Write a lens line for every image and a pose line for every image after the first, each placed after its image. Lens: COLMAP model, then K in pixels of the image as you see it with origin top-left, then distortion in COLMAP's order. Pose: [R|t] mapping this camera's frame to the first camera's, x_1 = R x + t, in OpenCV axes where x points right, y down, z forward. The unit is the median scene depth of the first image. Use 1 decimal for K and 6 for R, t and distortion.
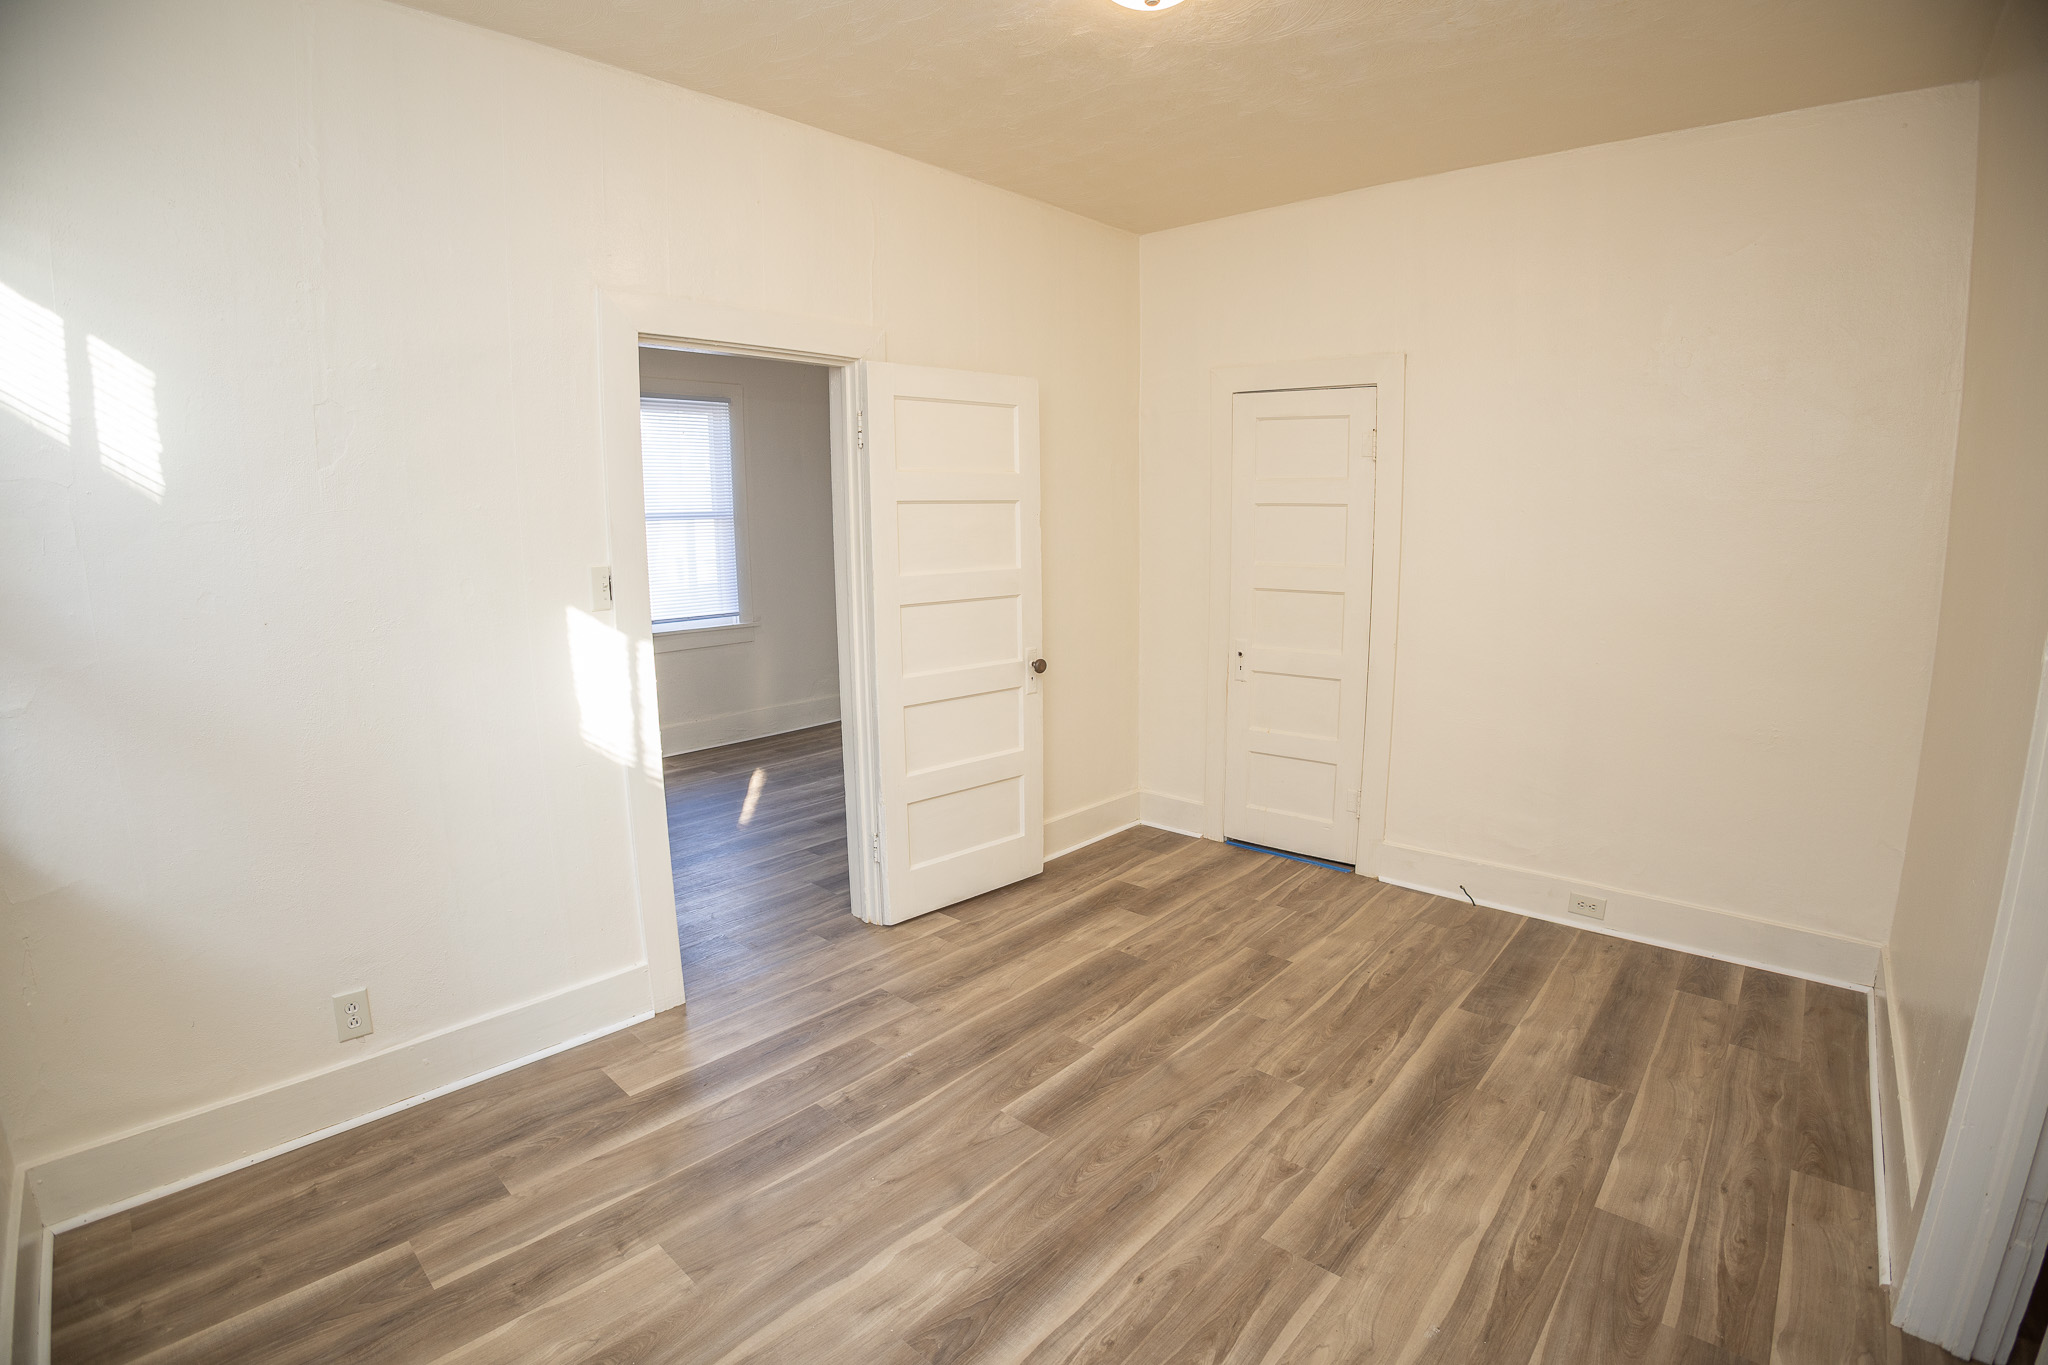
lens RADIAL K [[969.4, 0, 1024.0], [0, 969.4, 682.5], [0, 0, 1]] dist [-0.072847, 0.001135]
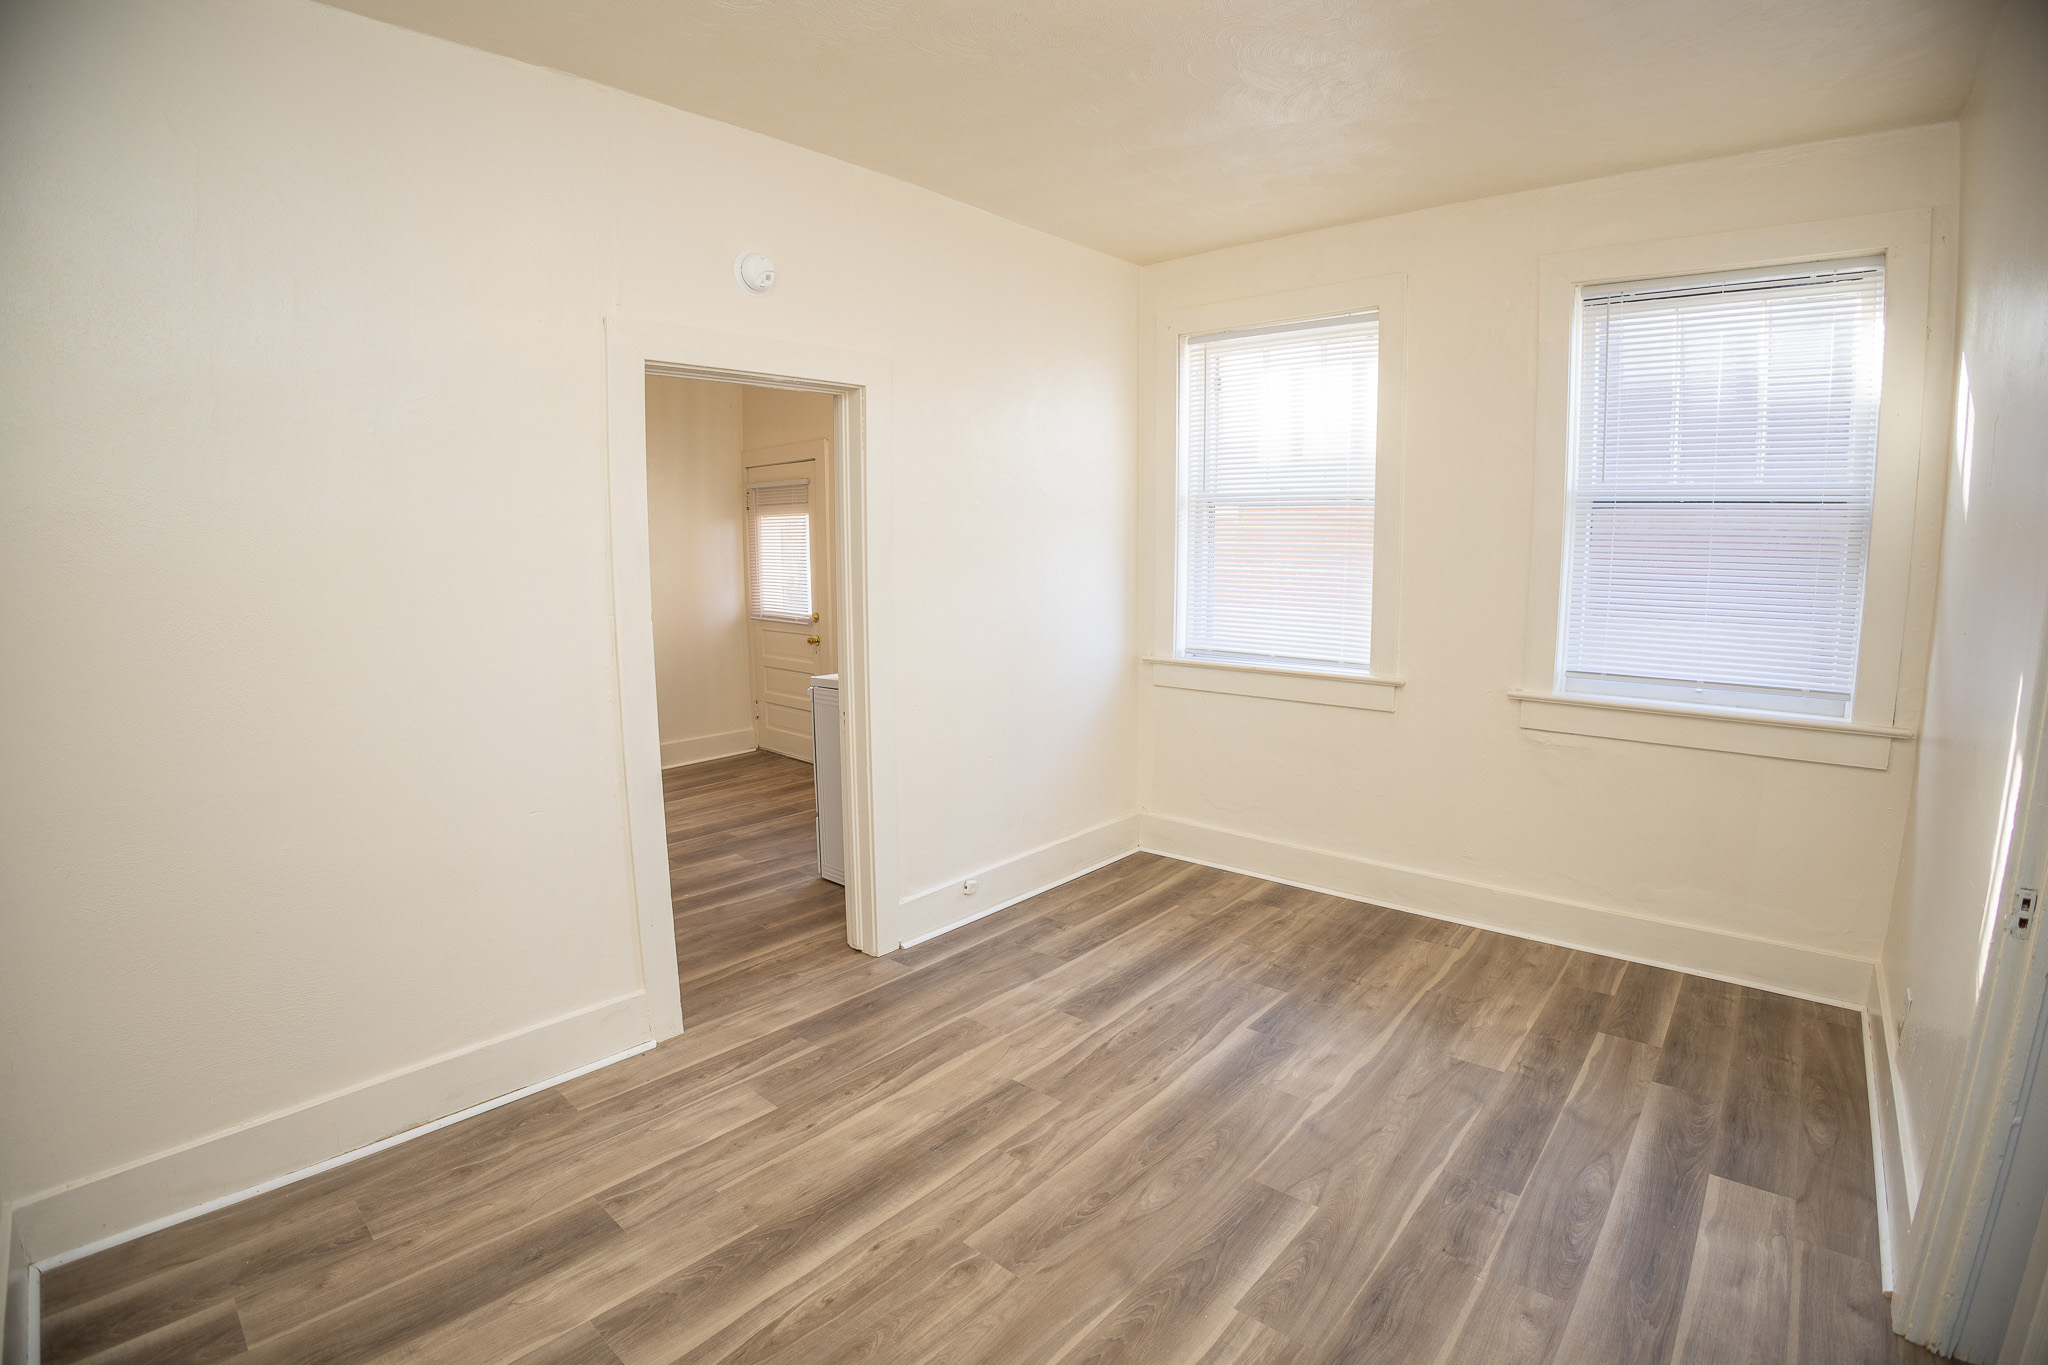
lens RADIAL K [[969.4, 0, 1024.0], [0, 969.4, 682.5], [0, 0, 1]] dist [-0.072847, 0.001135]
pose [[-0.999881, 0.002427, -0.015209, 0.281505], [-0.002393, 0.951025, 0.309104, -0.309947], [0.015214, 0.309103, -0.950907, 1.798798]]
